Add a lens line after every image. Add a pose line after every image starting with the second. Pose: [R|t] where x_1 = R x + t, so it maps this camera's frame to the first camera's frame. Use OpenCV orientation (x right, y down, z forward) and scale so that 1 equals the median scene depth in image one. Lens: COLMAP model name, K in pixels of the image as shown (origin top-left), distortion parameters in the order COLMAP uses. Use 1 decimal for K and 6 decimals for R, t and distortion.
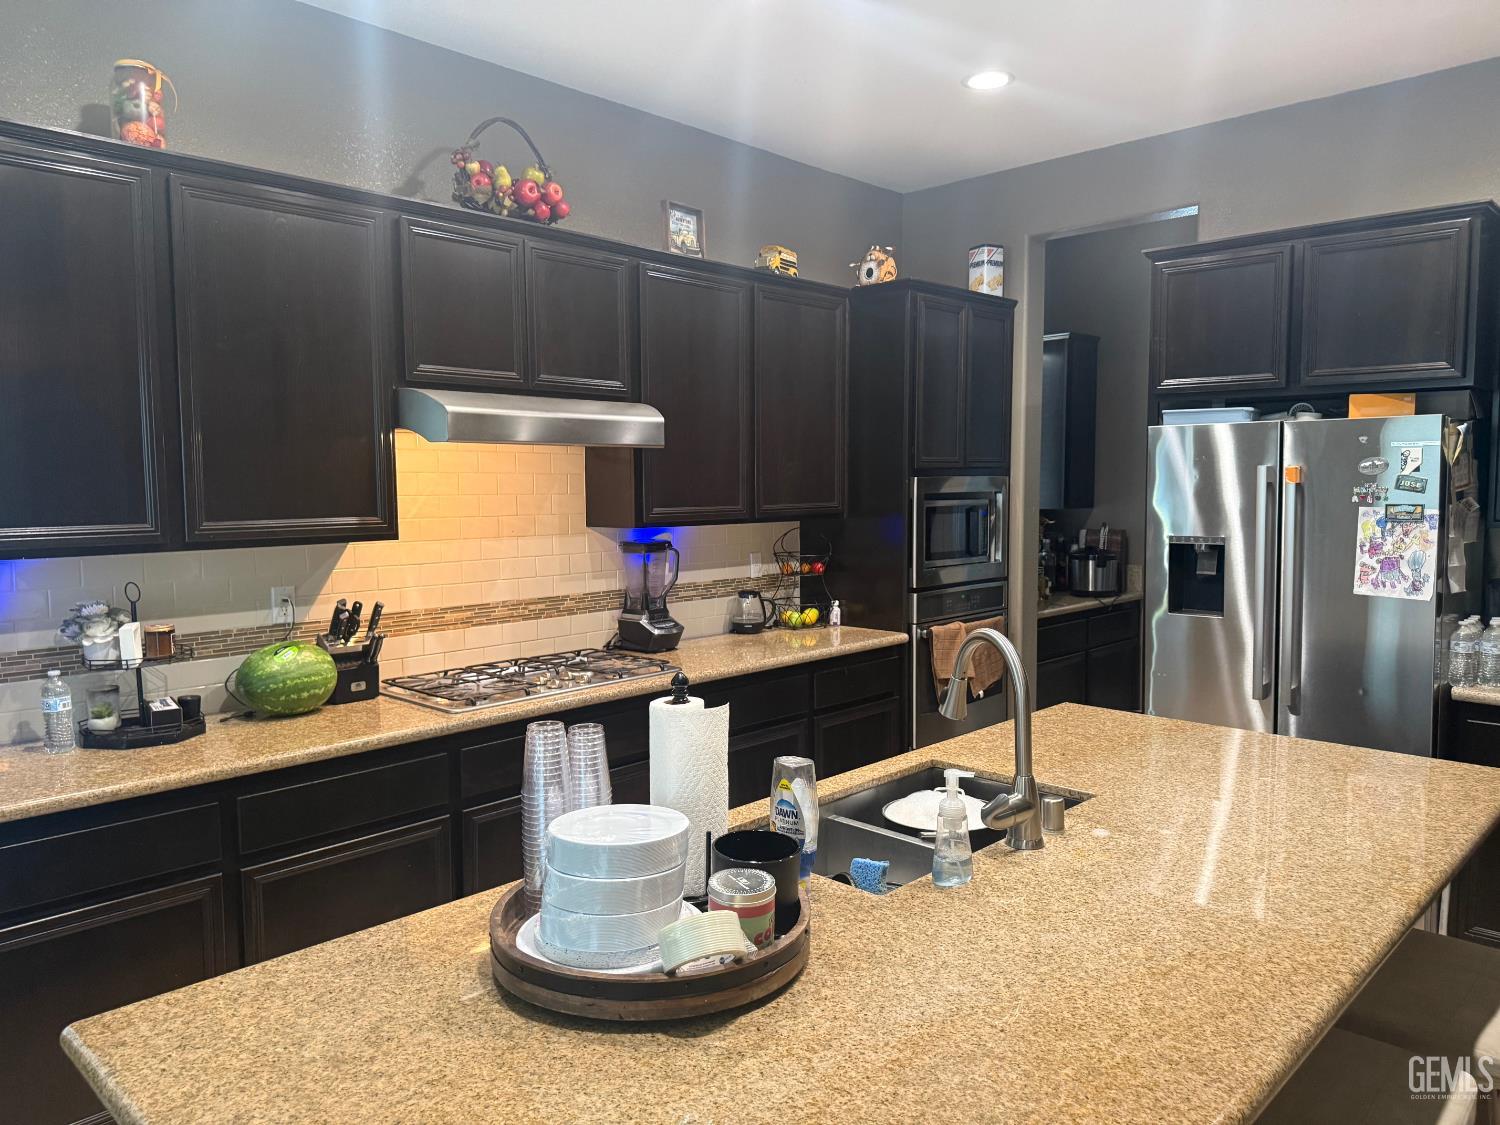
lens RADIAL K [[1051.9, 0, 750.0], [0, 1051.9, 562.5], [0, 0, 1]] dist [0.087277, -0.121877]
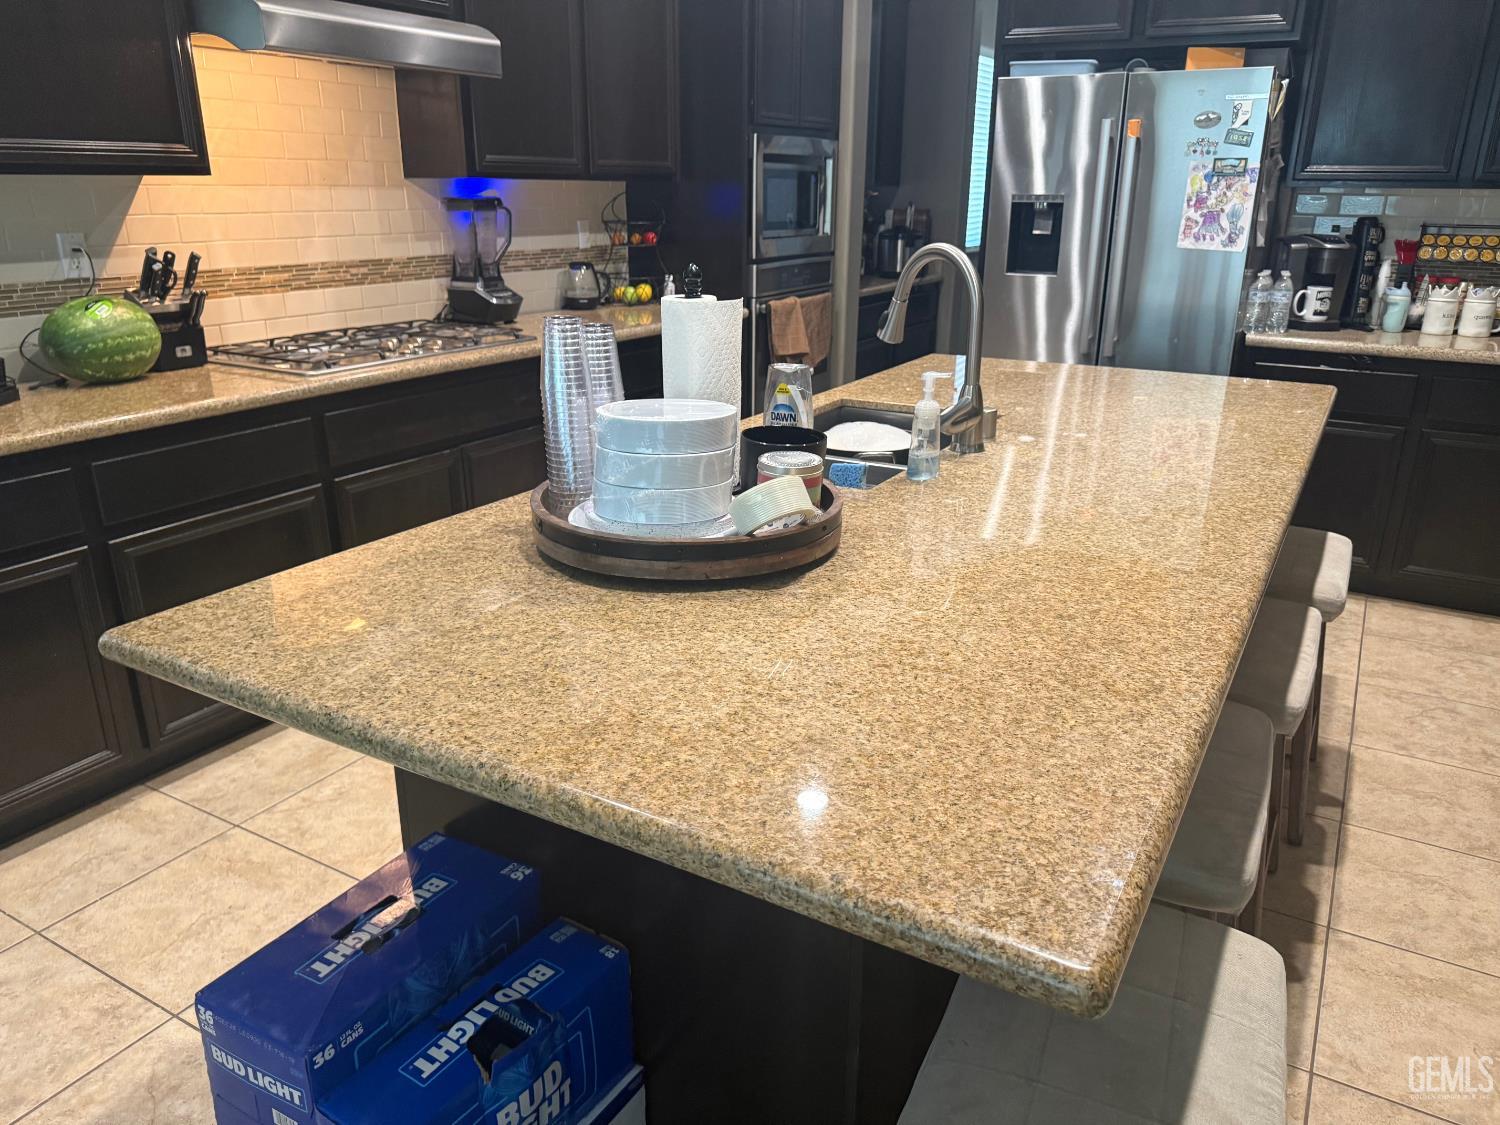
lens RADIAL K [[1061.6, 0, 752.8], [0, 1061.6, 580.3], [0, 0, 1]] dist [0.047675, -0.073609]
pose [[0.969775, -0.069097, 0.234012, -0.126598], [0.003068, 0.962443, 0.271466, 0.057798], [-0.243981, -0.262543, 0.933565, 0.004983]]
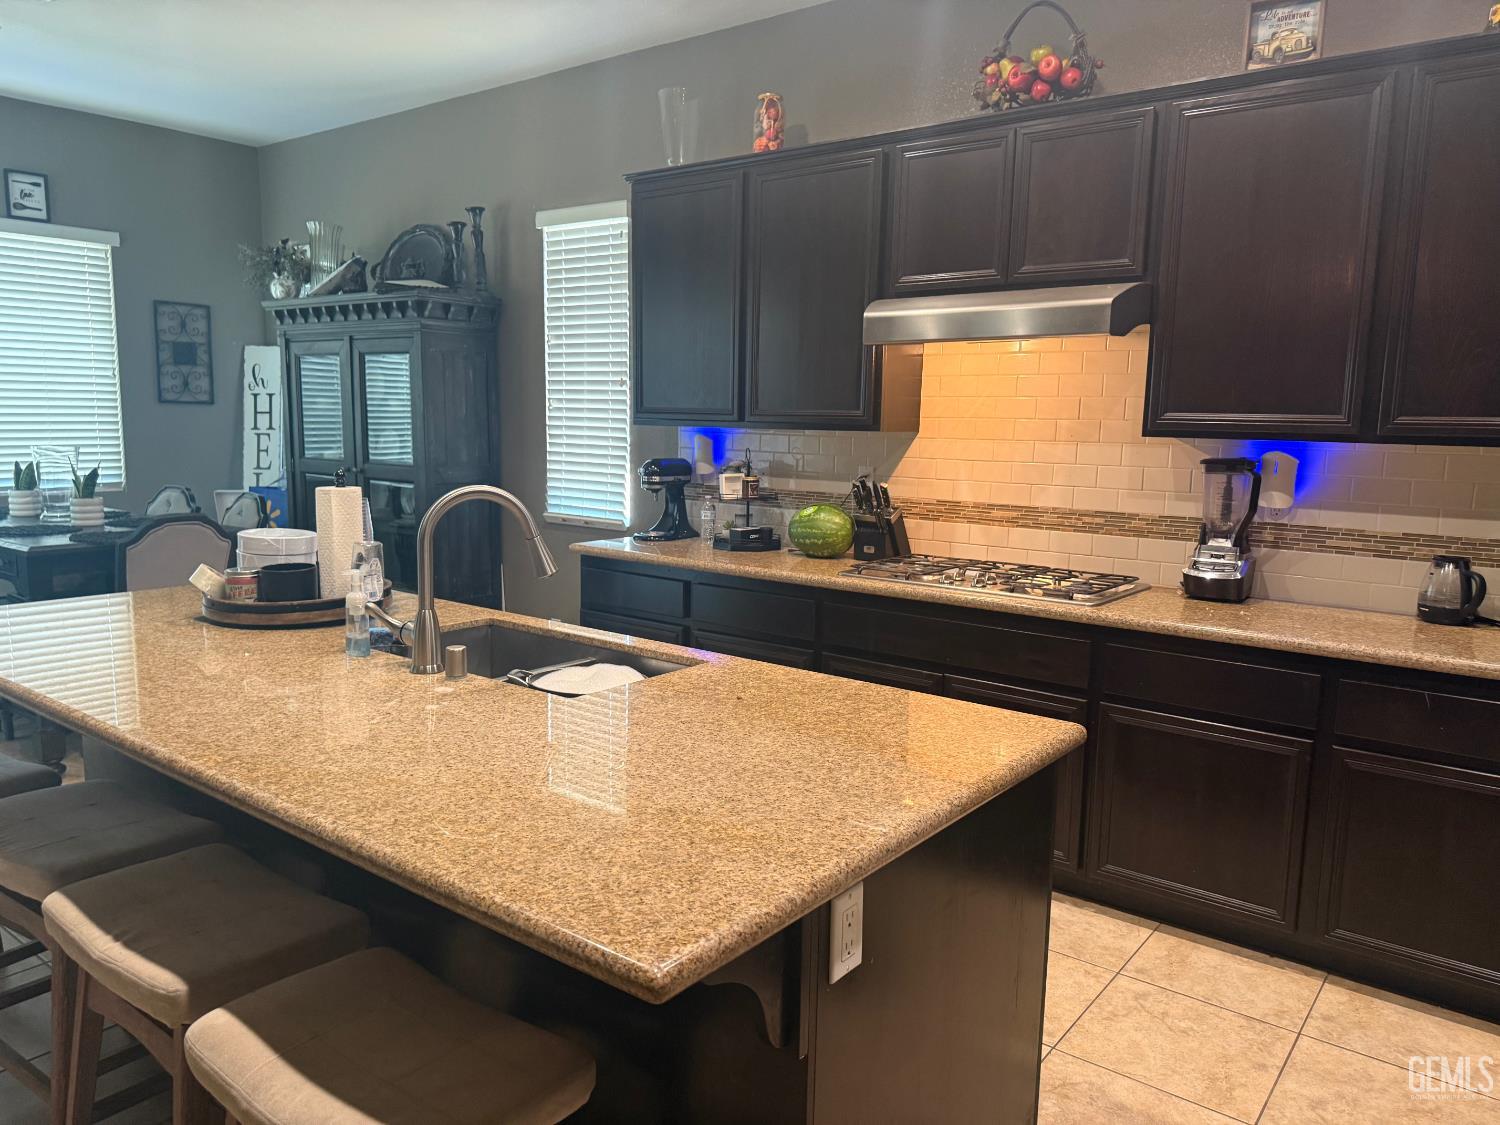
lens RADIAL K [[1063.9, 0, 756.8], [0, 1063.9, 564.2], [0, 0, 1]] dist [-0.003669, 0.001686]
pose [[0.110795, 0.141126, -0.983772, 0.797564], [-0.102464, 0.986214, 0.129937, -0.012455], [0.988547, 0.086405, 0.123728, 0.697752]]
